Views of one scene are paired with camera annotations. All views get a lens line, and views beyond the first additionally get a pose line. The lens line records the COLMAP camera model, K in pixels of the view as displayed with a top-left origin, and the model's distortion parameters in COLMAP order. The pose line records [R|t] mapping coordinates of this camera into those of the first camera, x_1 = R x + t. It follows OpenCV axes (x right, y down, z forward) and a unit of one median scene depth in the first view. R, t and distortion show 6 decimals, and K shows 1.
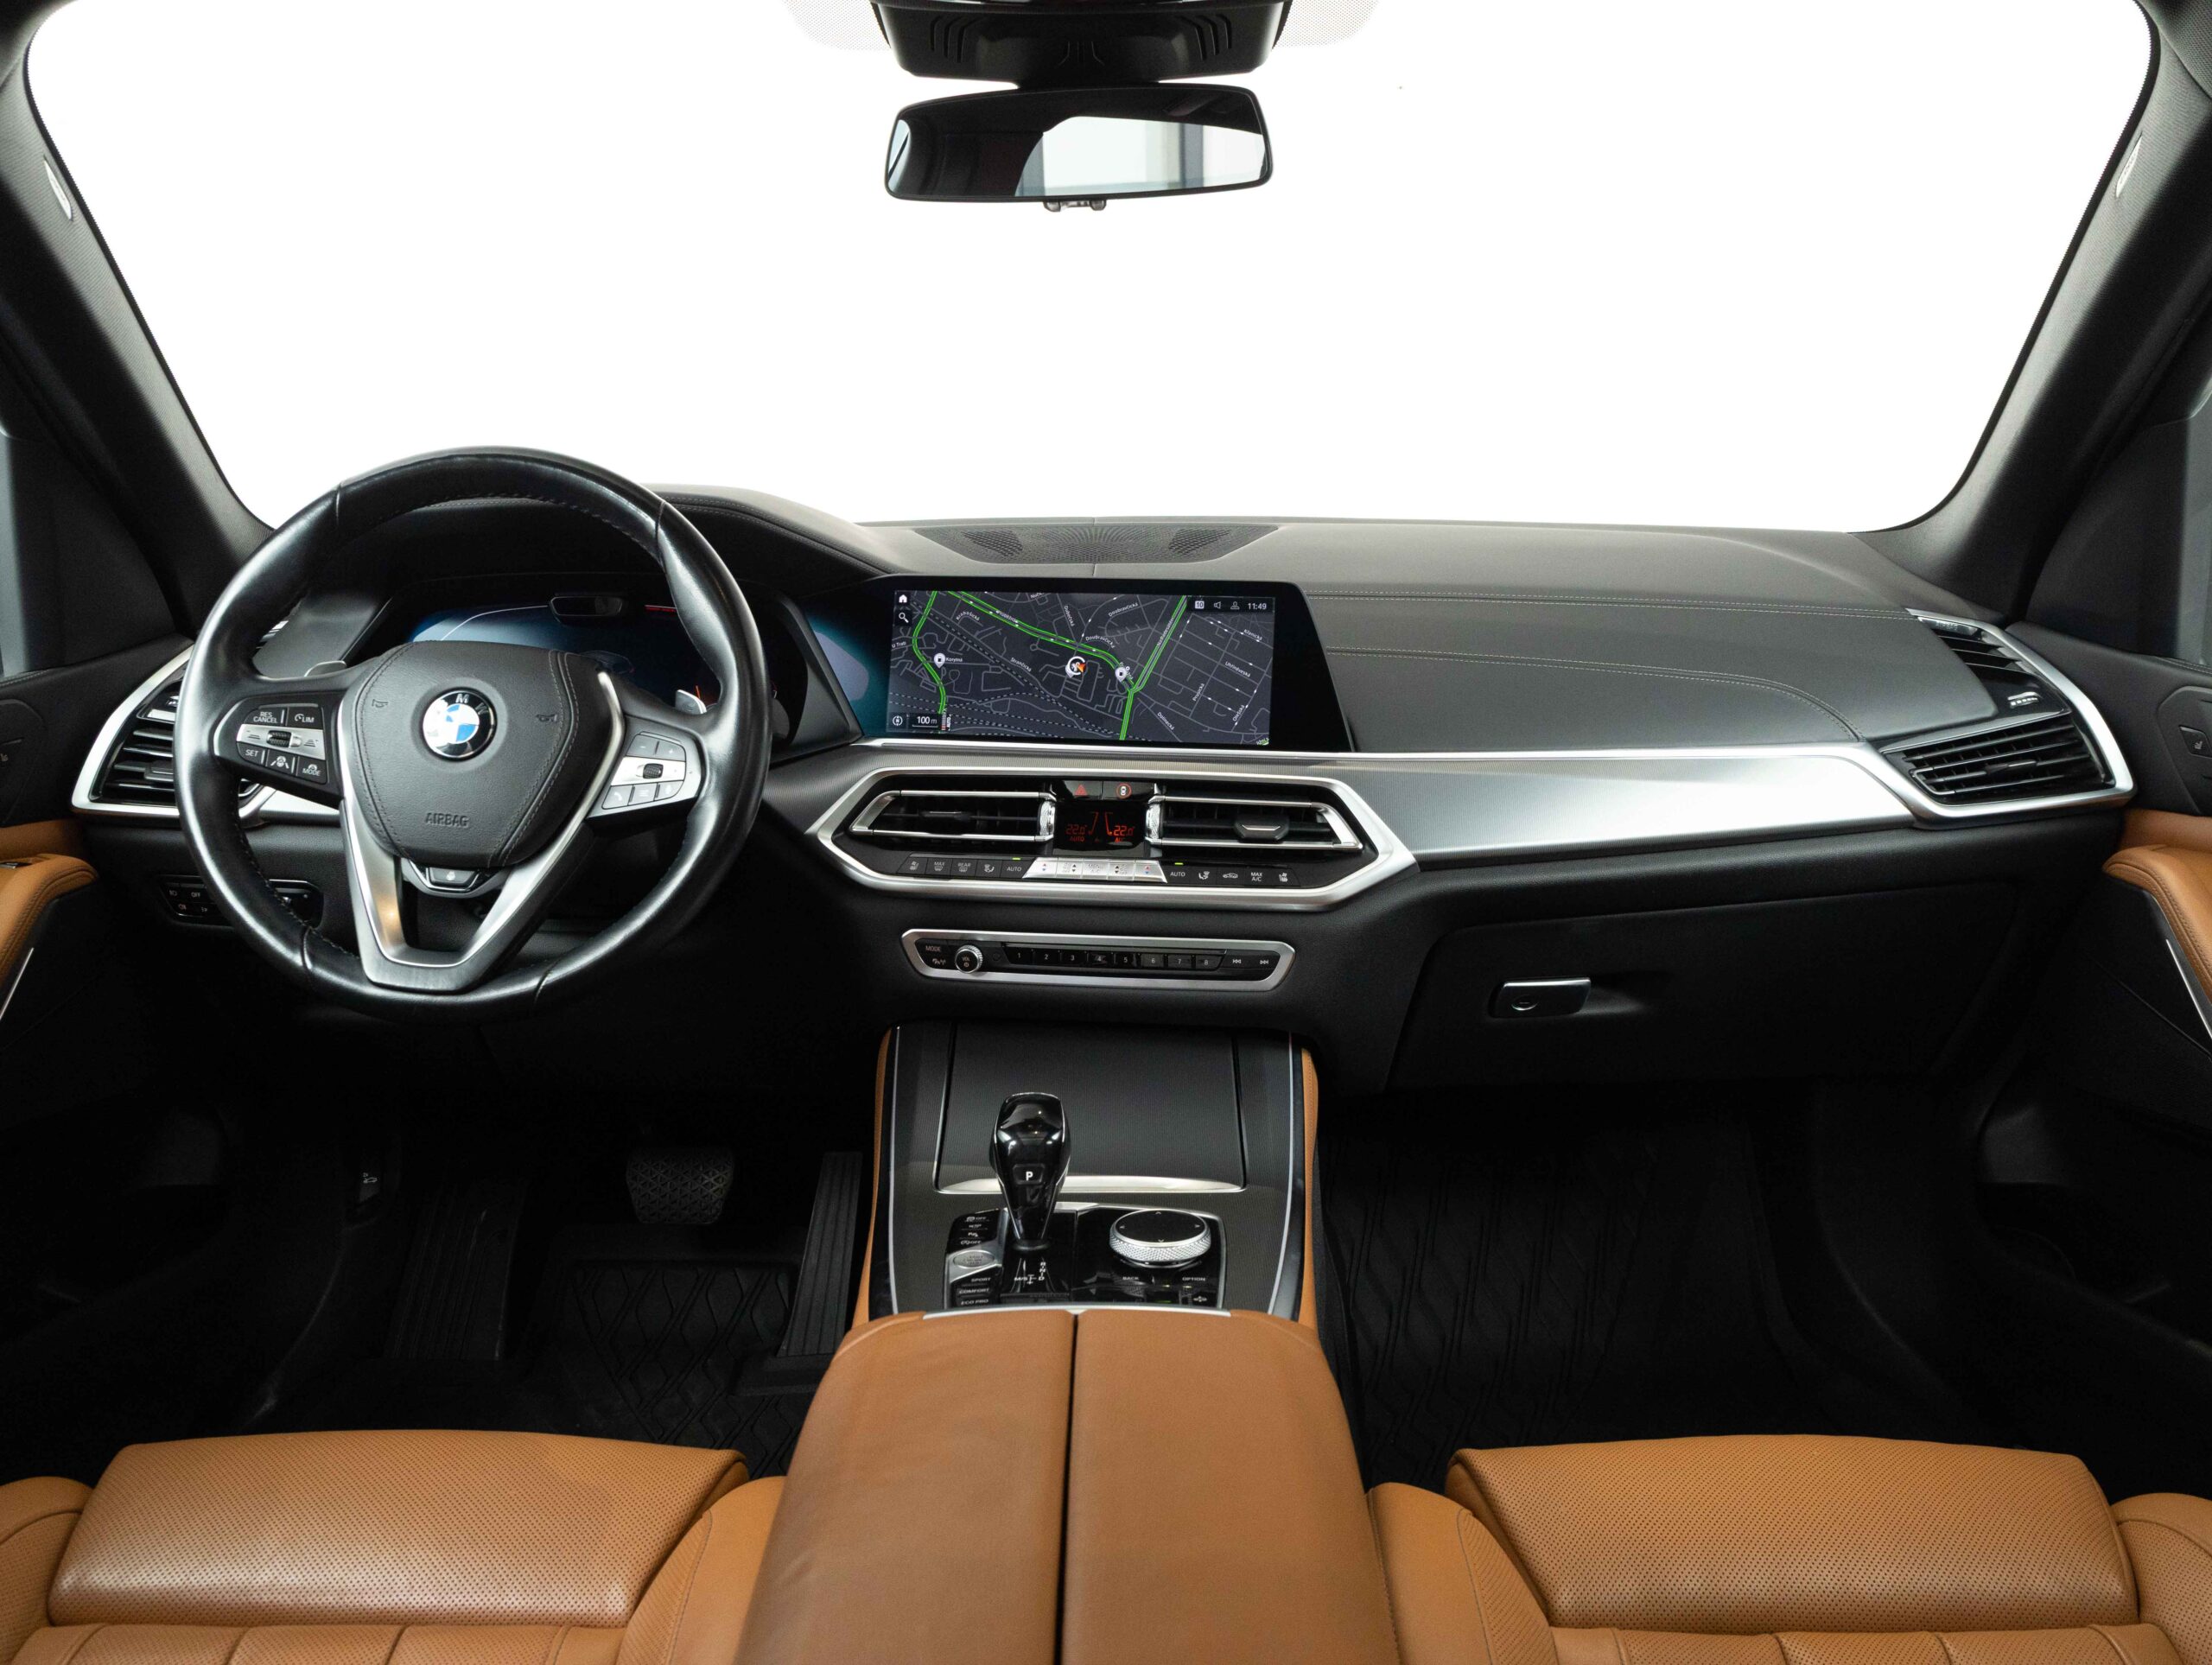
lens RADIAL K [[1645.5, 0, 1106.0], [0, 1645.5, 832.5], [0, 0, 1]] dist [-0.006892, -0.002863]
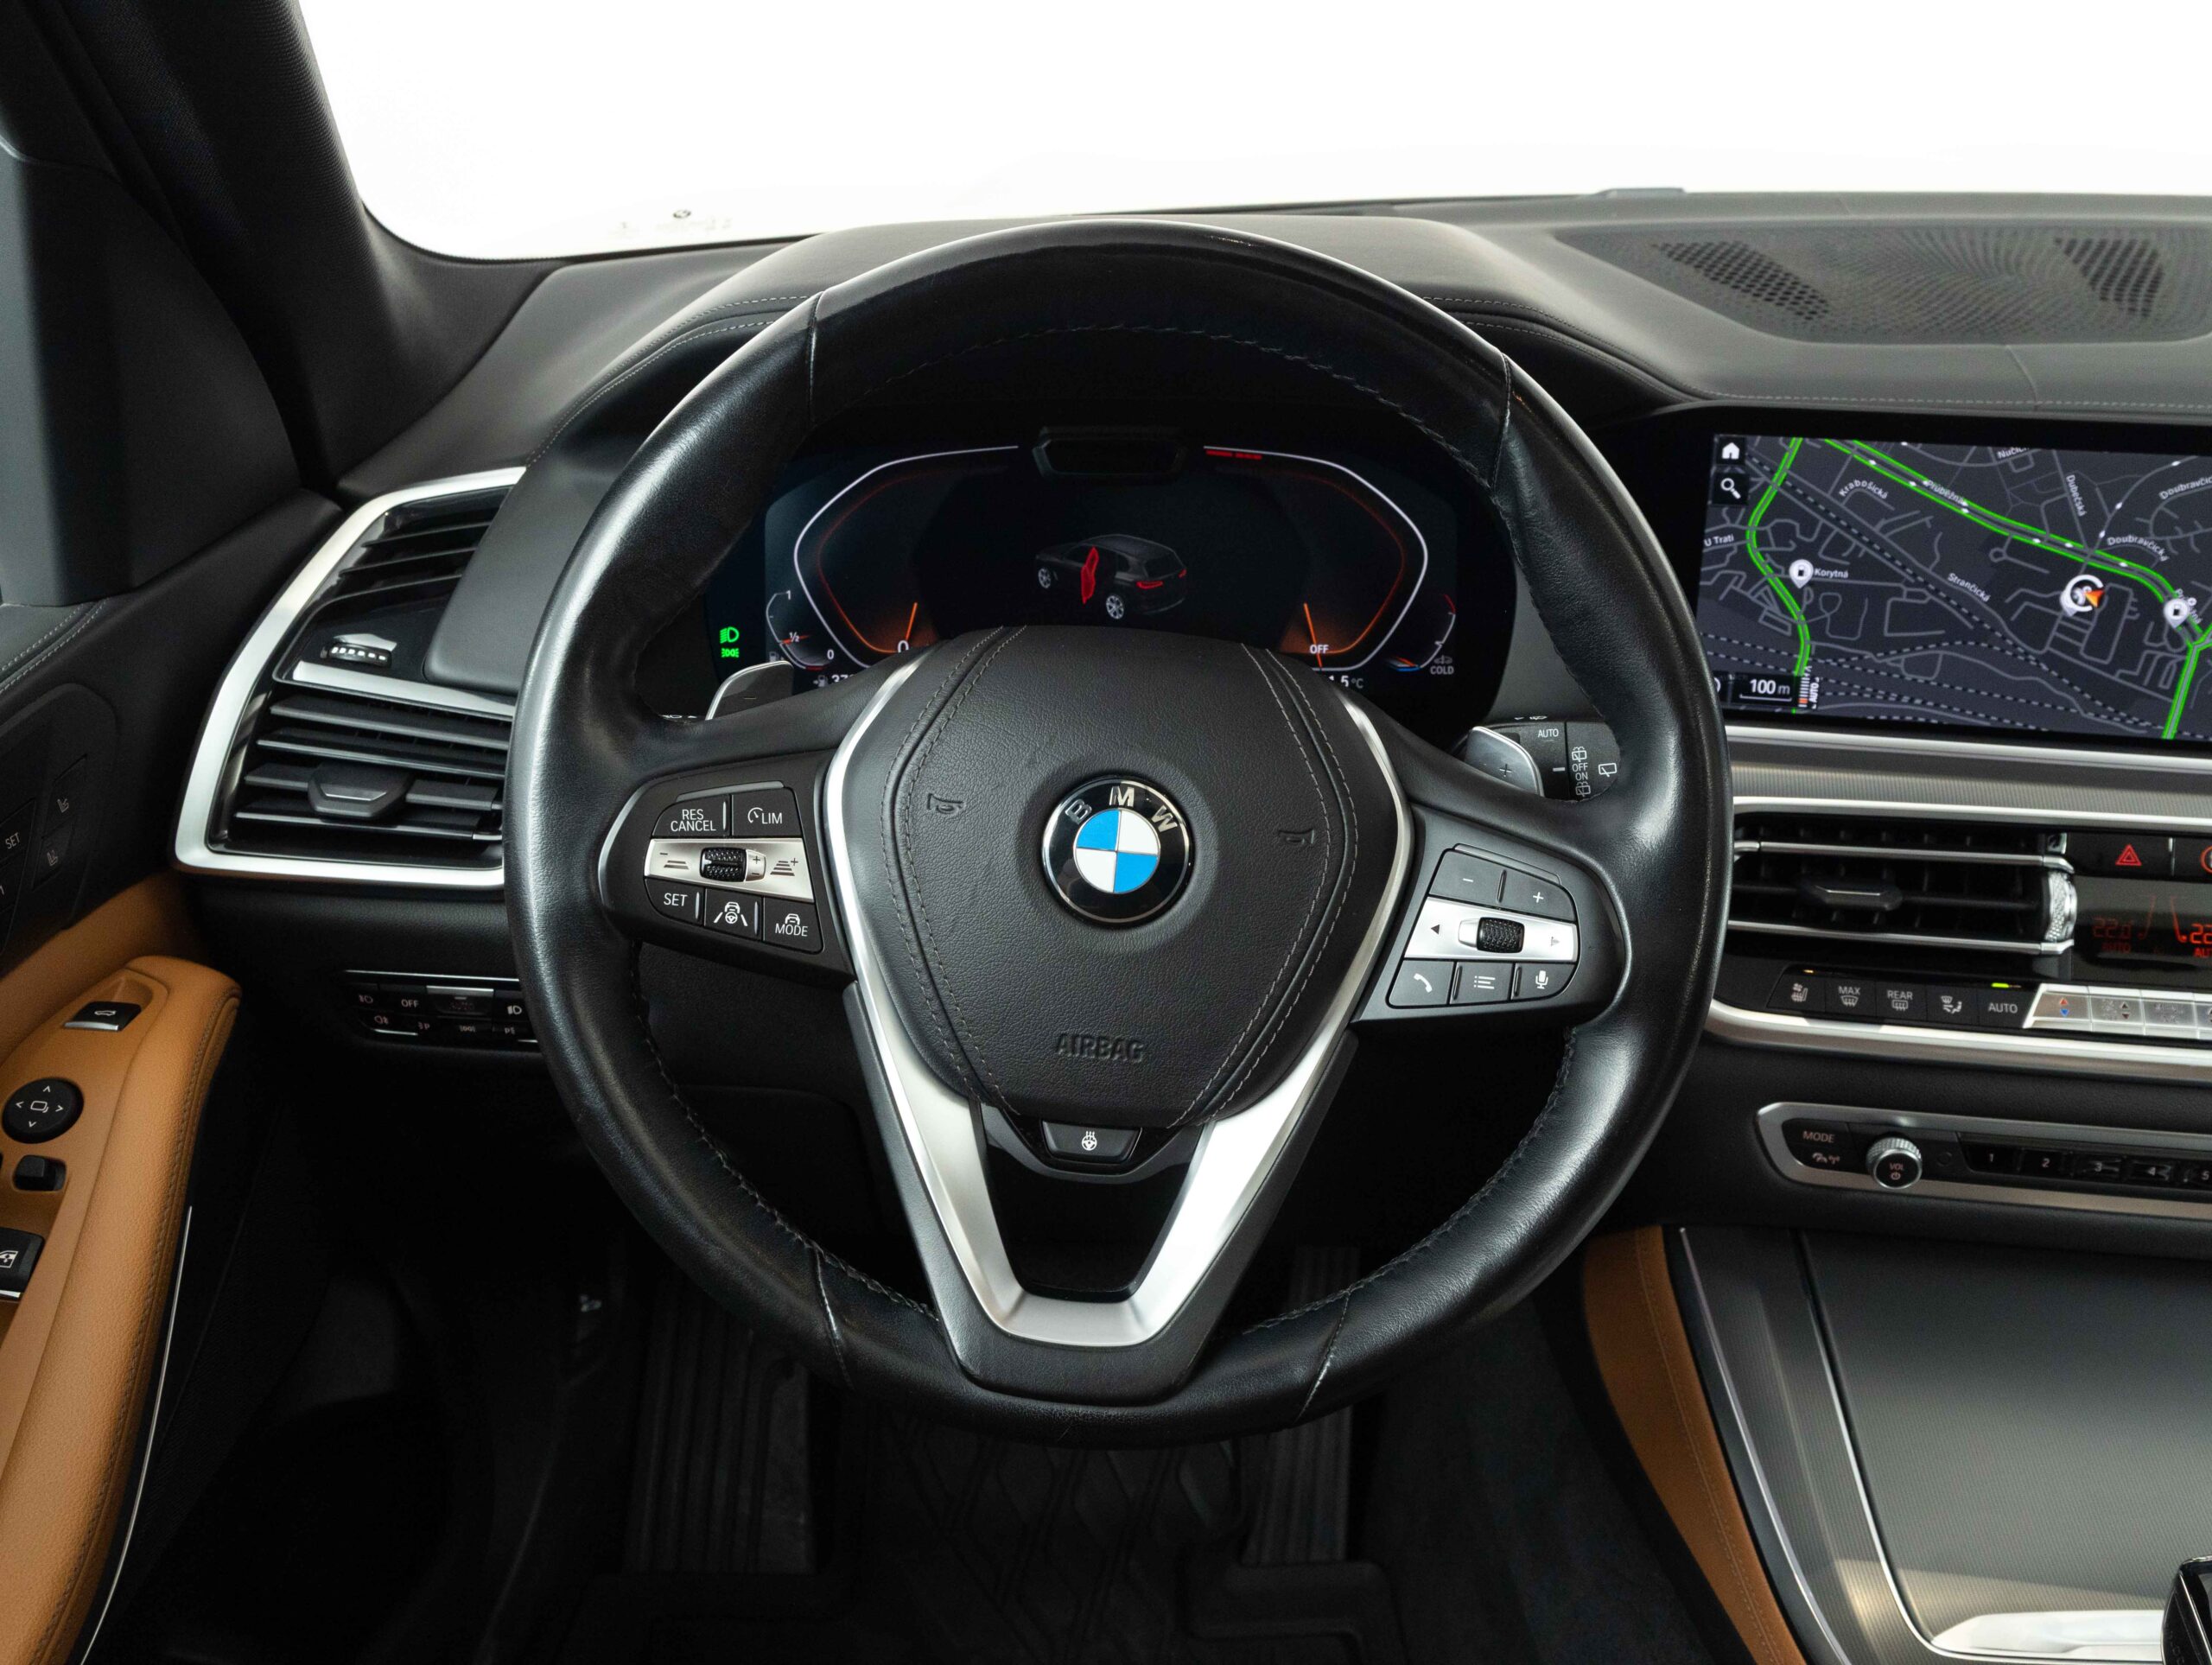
lens RADIAL K [[2111.2, 0, 1106.0], [0, 2111.2, 832.5], [0, 0, 1]] dist [0.002934, 0.034790]
pose [[0.999994, 0.000786, 0.003316, -0.332802], [-0.001447, 0.978943, 0.204130, -0.164837], [-0.003086, -0.204133, 0.978938, 0.329995]]
